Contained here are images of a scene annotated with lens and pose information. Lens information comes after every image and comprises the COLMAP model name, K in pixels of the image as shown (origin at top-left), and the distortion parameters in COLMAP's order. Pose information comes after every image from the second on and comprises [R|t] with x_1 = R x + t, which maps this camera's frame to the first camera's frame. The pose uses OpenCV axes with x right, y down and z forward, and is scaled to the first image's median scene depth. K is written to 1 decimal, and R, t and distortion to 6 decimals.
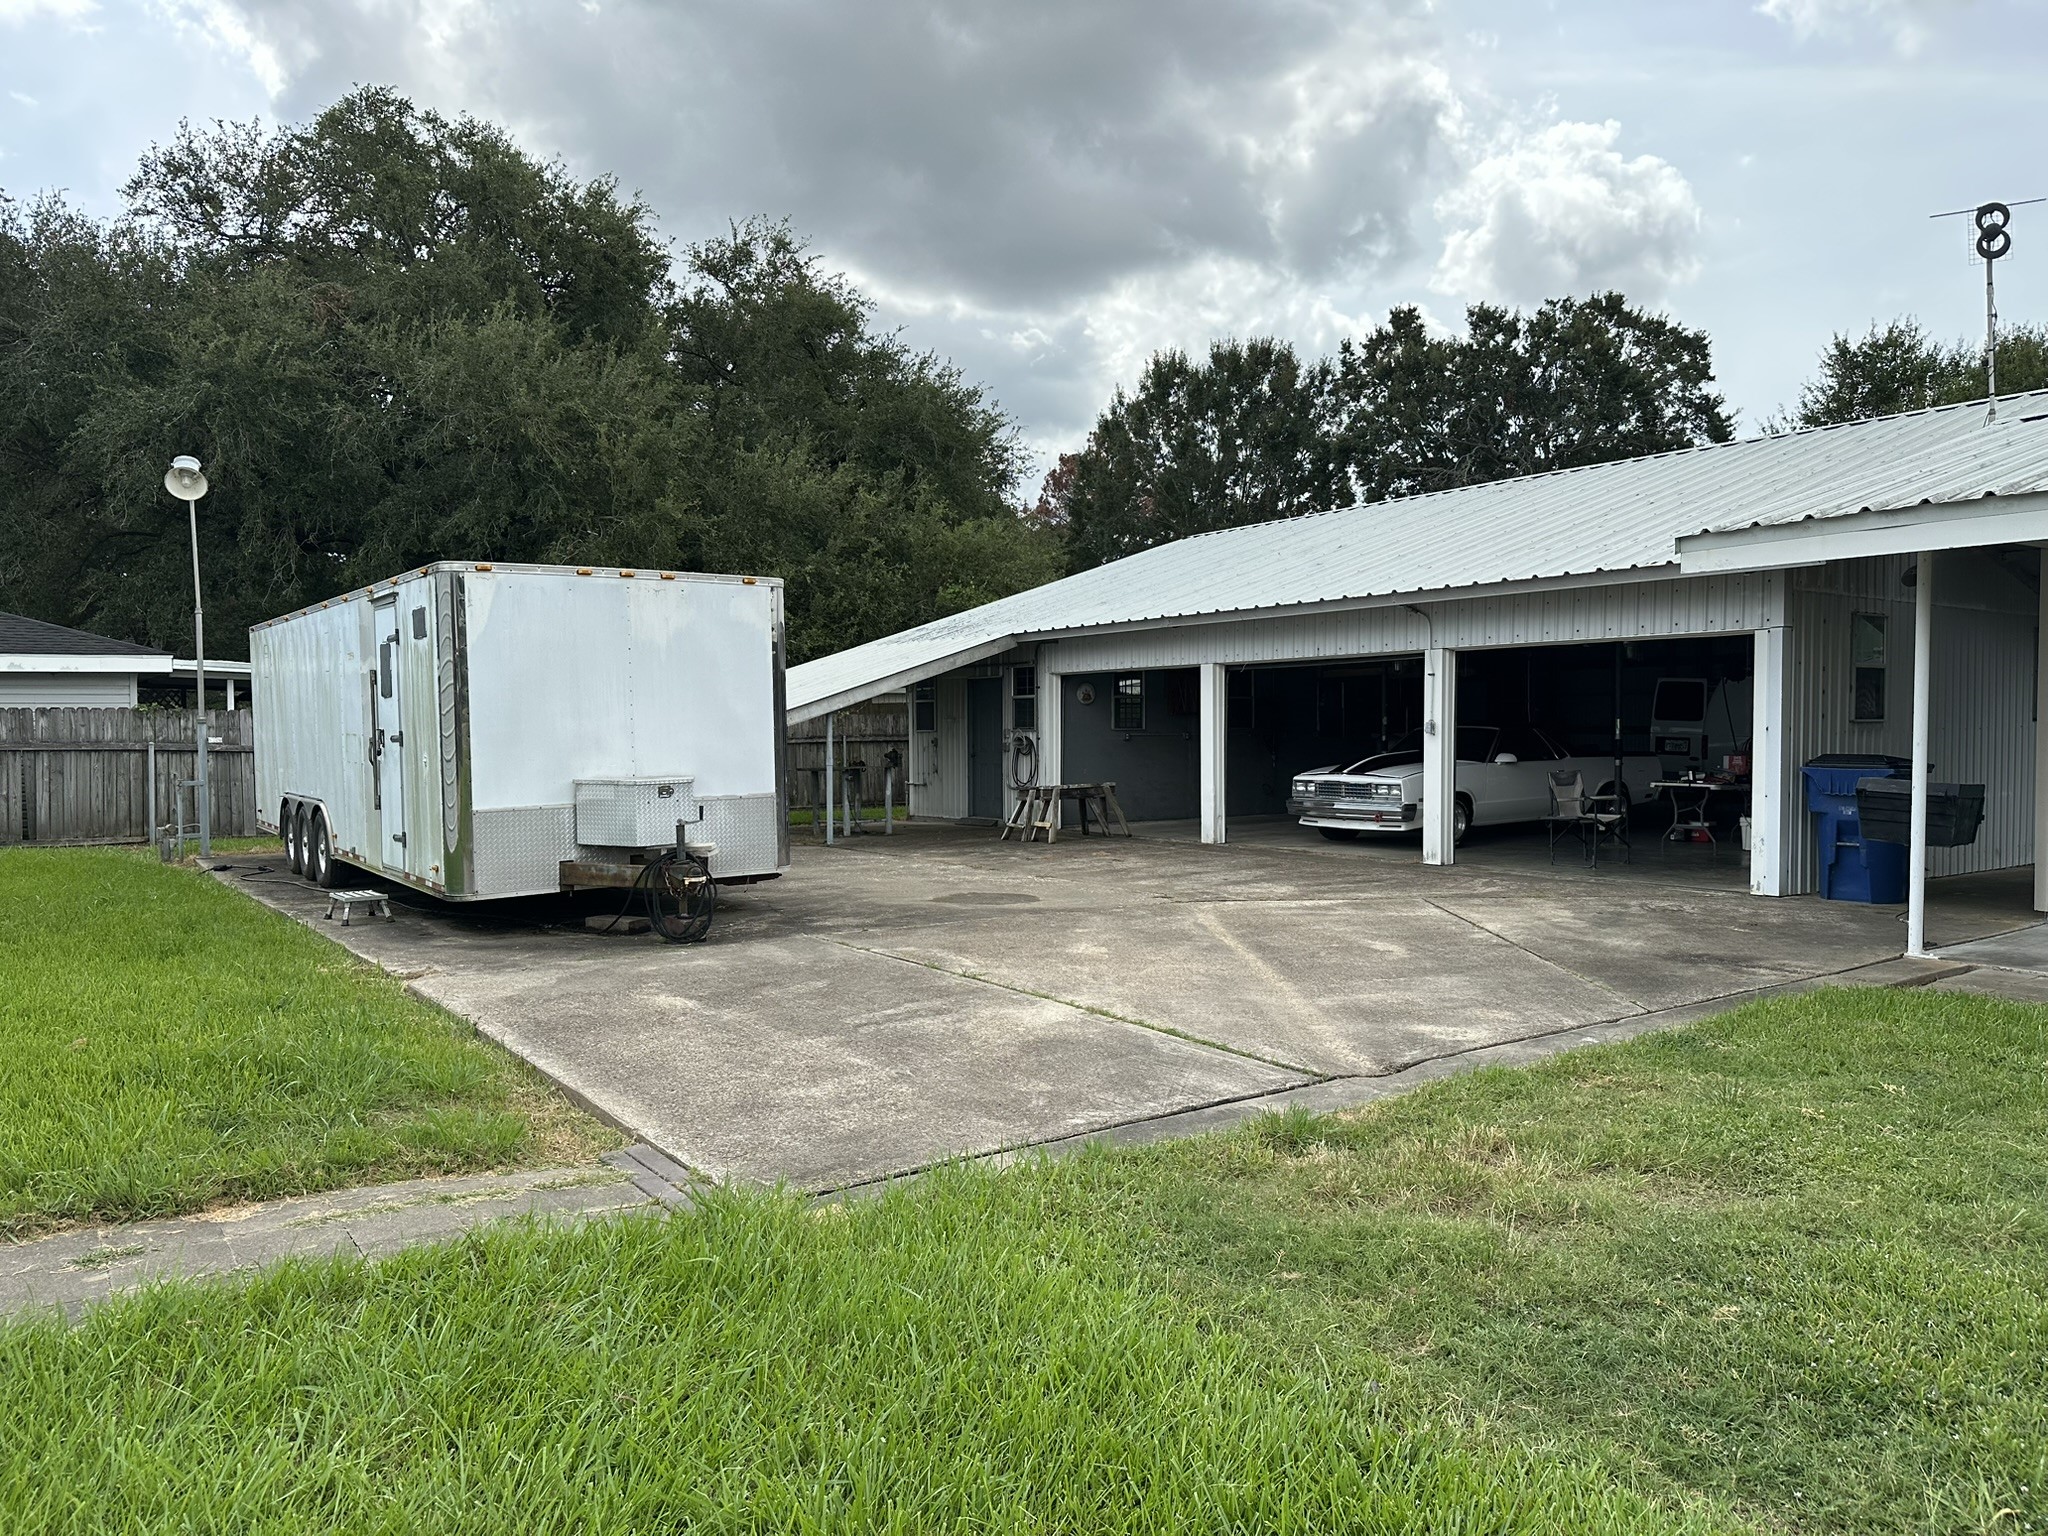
lens RADIAL K [[1427.4, 0, 1026.1], [0, 1427.4, 775.6], [0, 0, 1]] dist [0.009014, -0.023873]
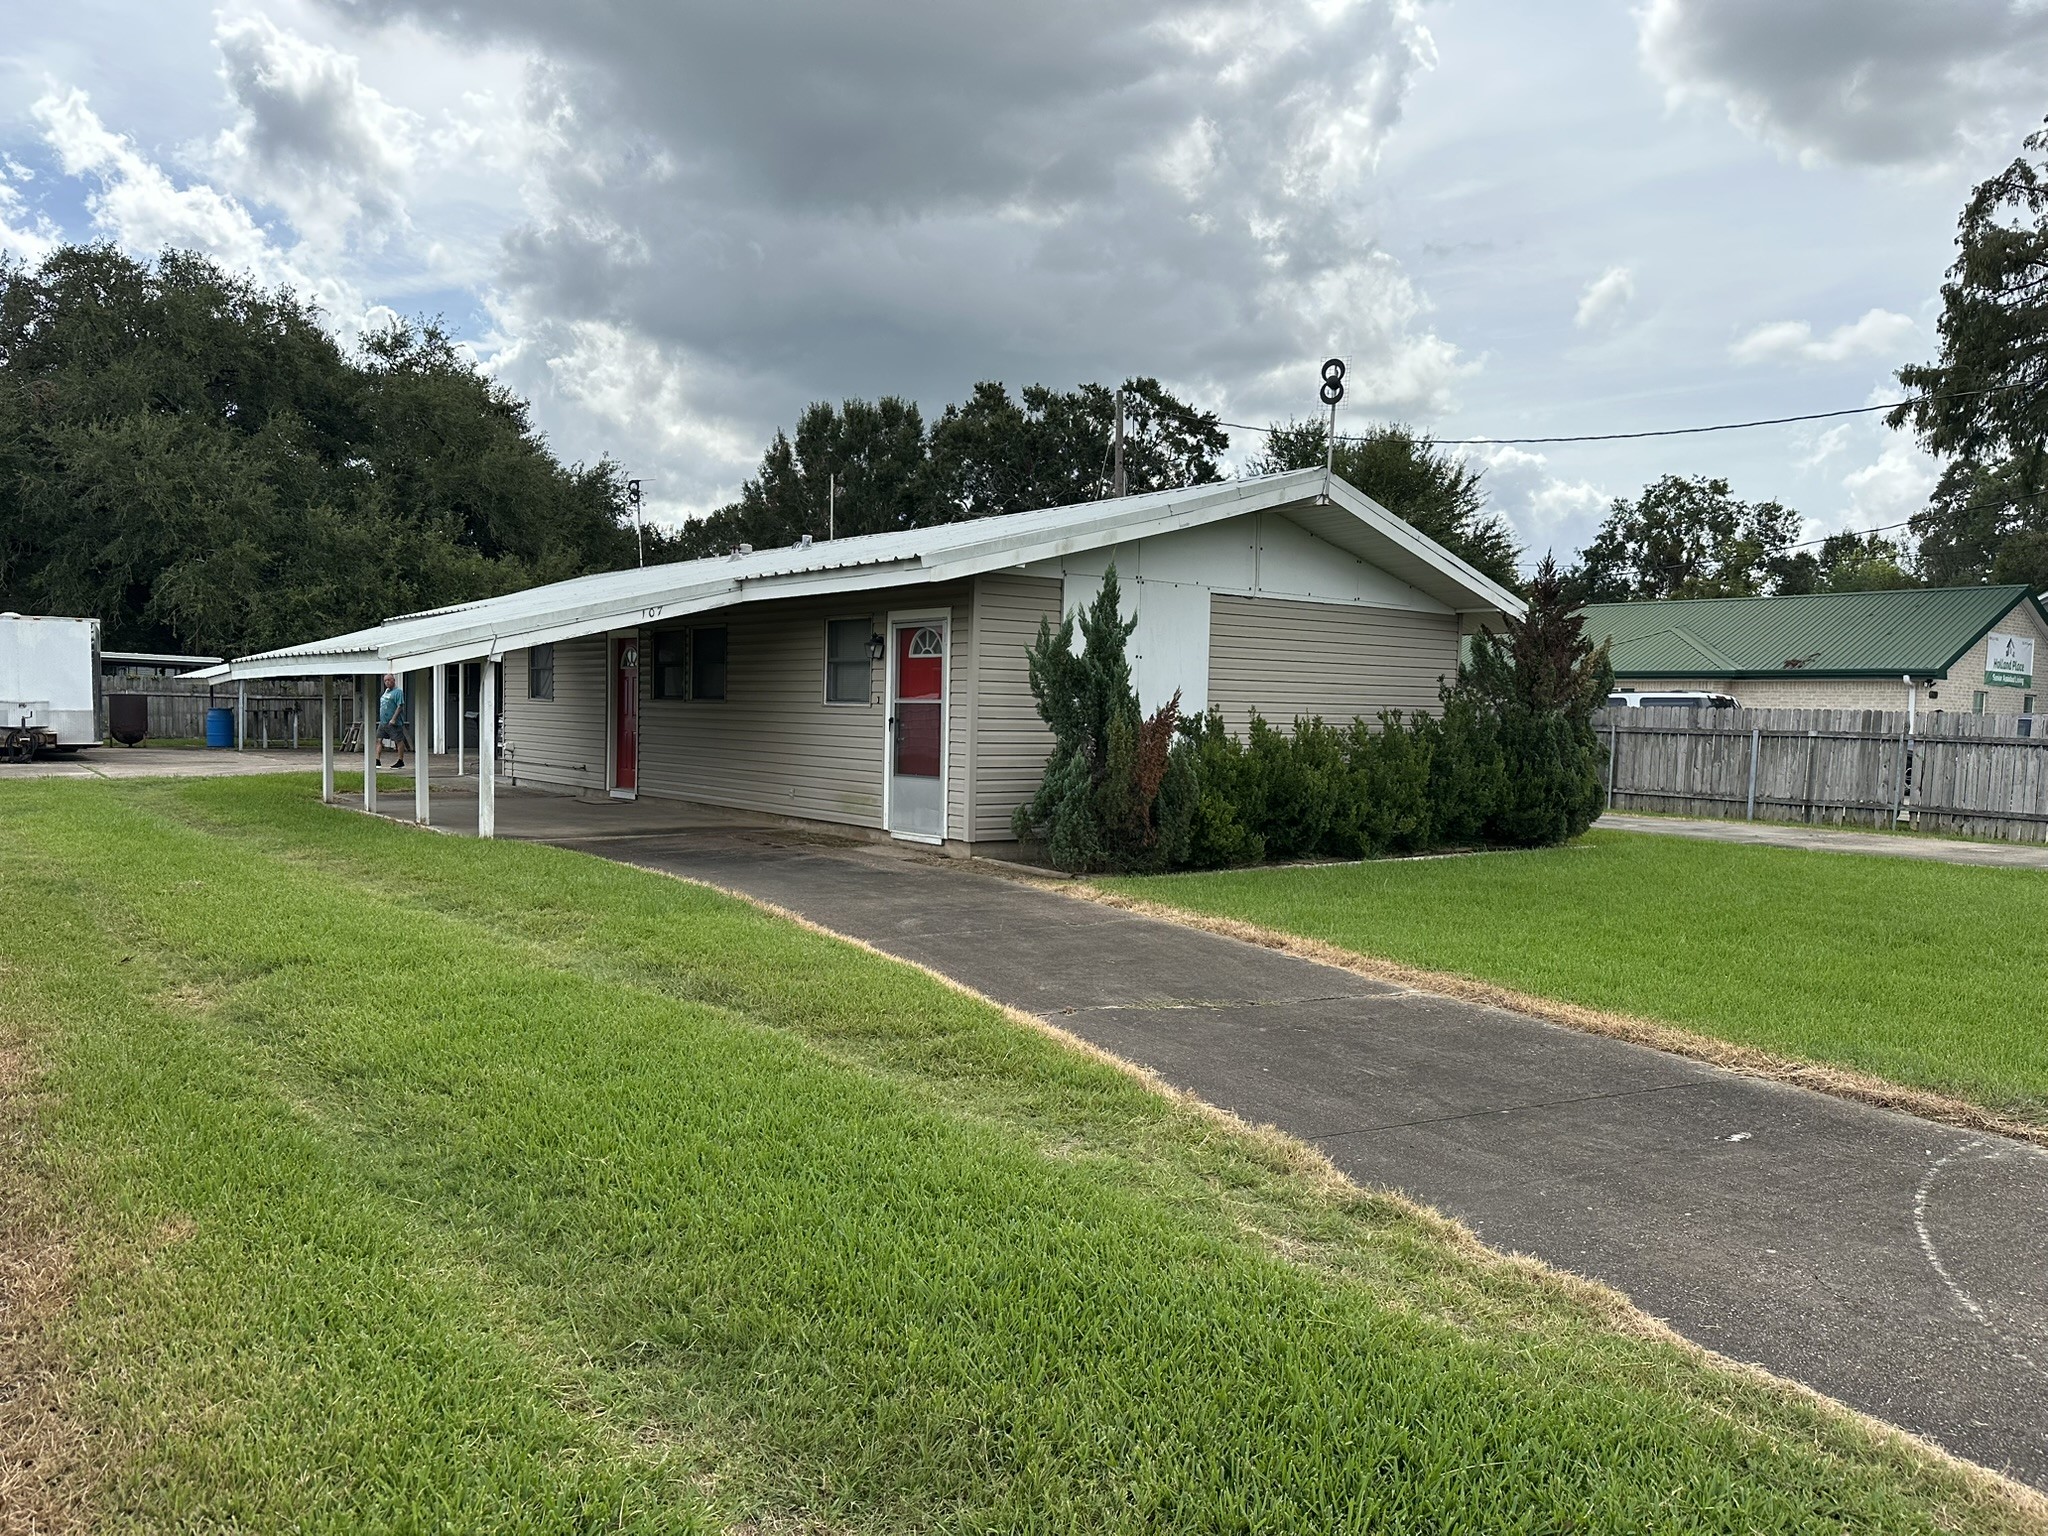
lens RADIAL K [[1427.4, 0, 1068.4], [0, 1427.4, 769.7], [0, 0, 1]] dist [0.009014, -0.023873]
pose [[0.996681, 0.022662, 0.078185, 0.329362], [-0.023175, 0.999715, 0.005663, 0.015697], [-0.078035, -0.007456, 0.996923, -0.389721]]
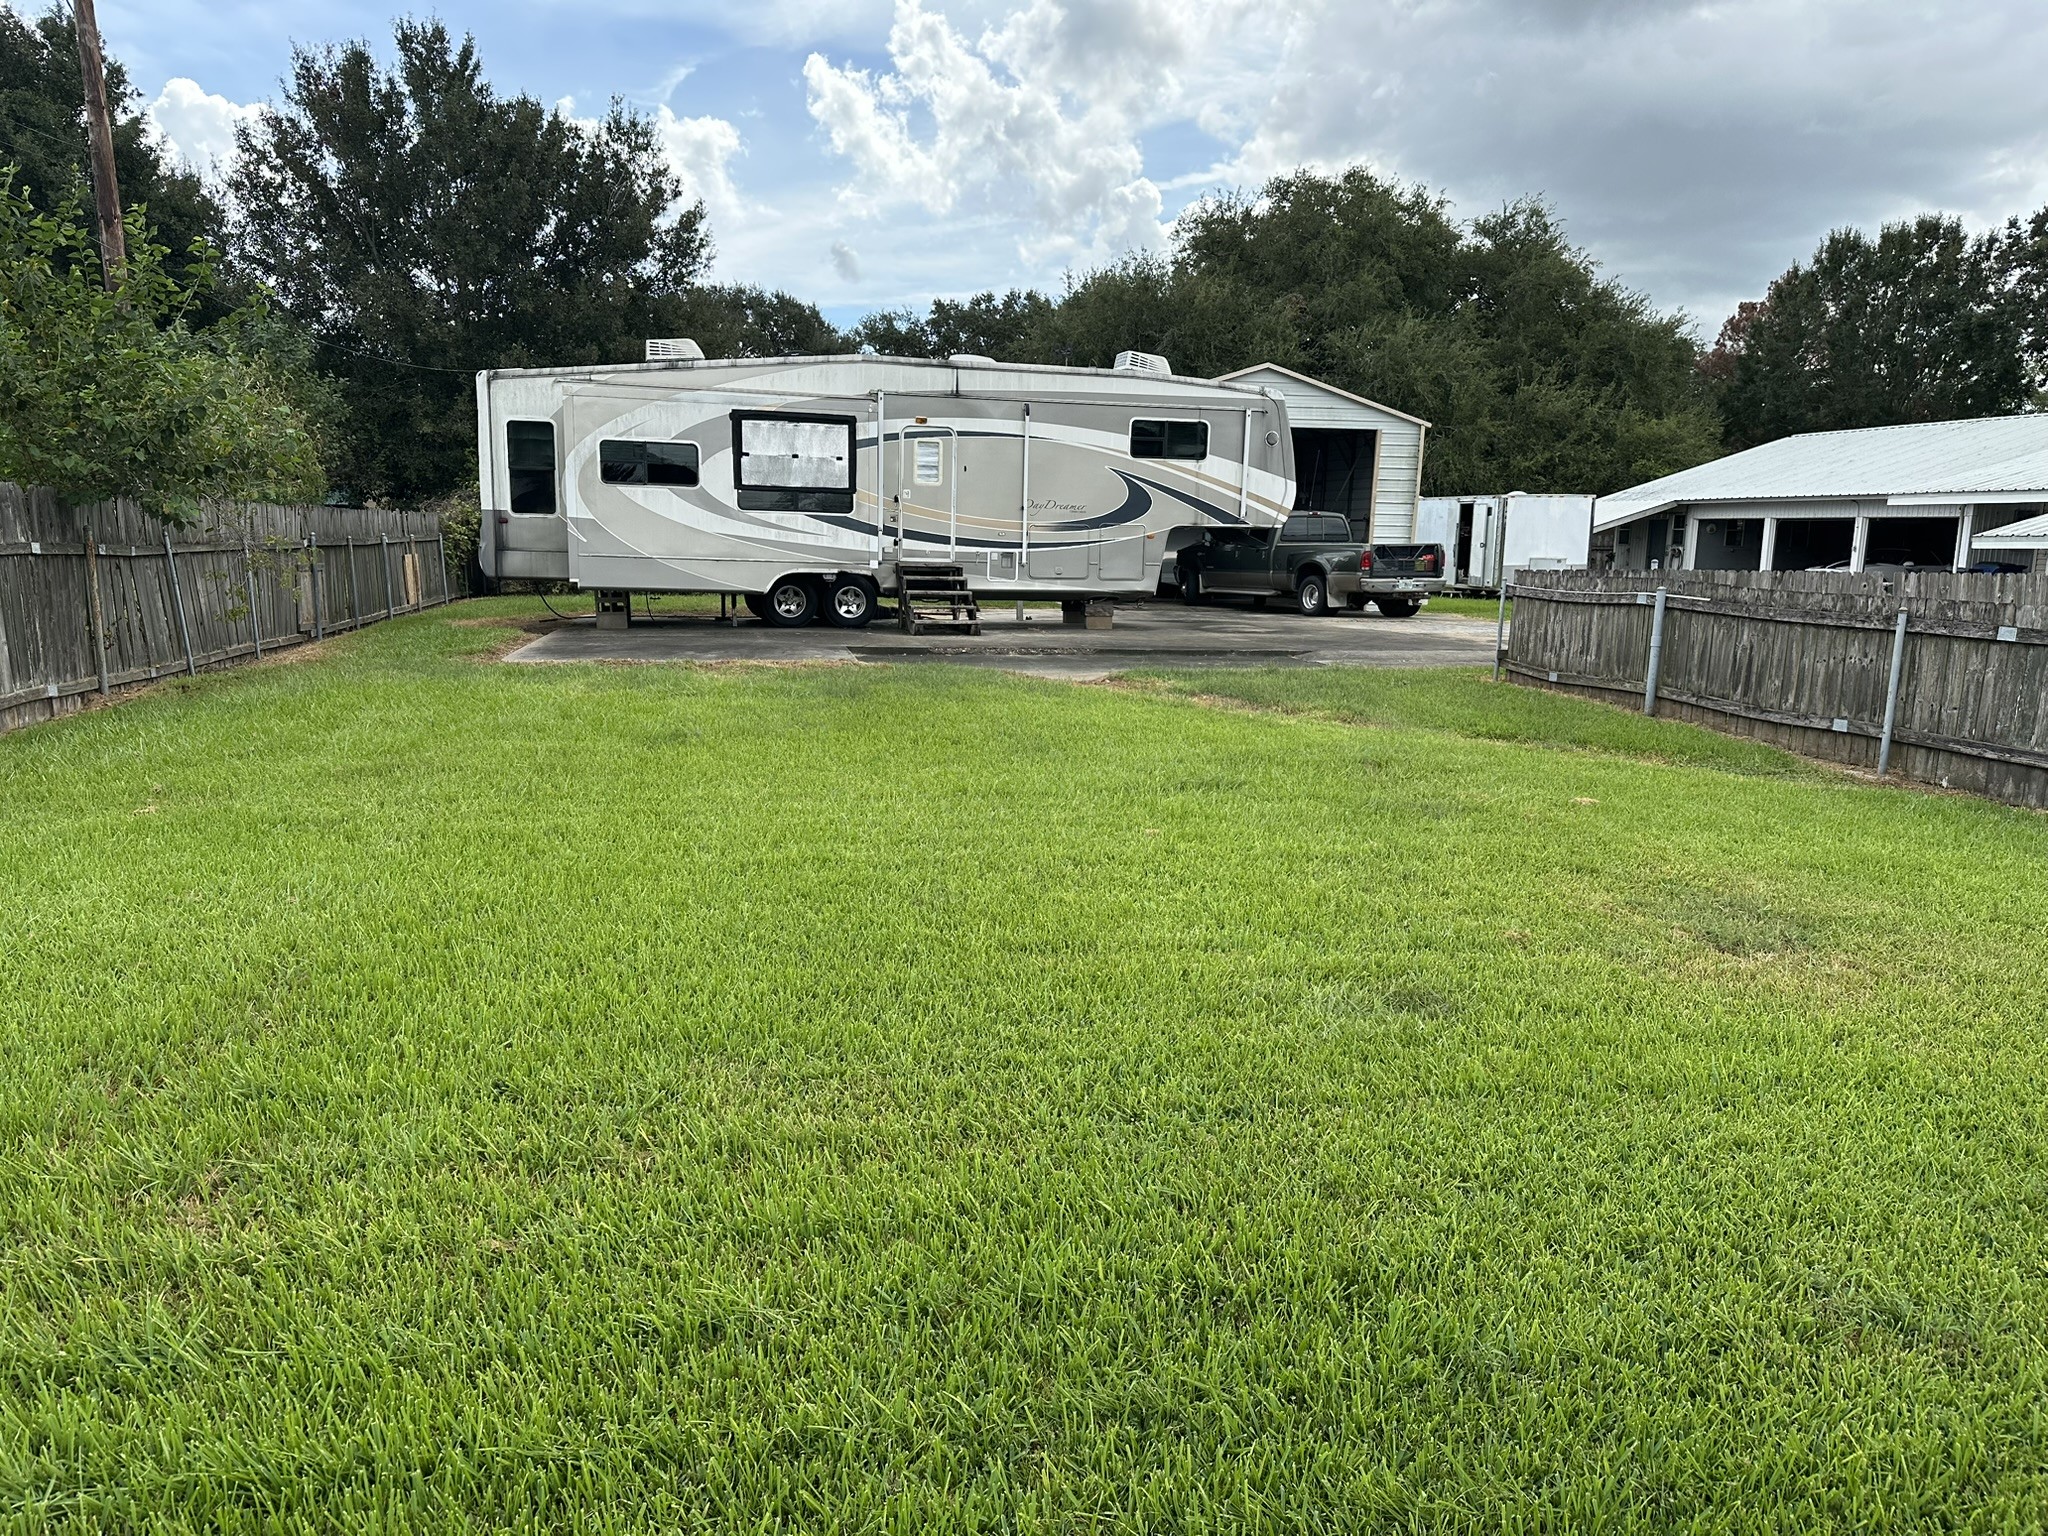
lens RADIAL K [[1427.4, 0, 998.6], [0, 1427.4, 804.9], [0, 0, 1]] dist [0.009014, -0.023873]
pose [[0.903961, 0.098408, -0.416138, 0.004164], [-0.033469, 0.986456, 0.160573, 0.019704], [0.426304, -0.131224, 0.895011, -0.662613]]
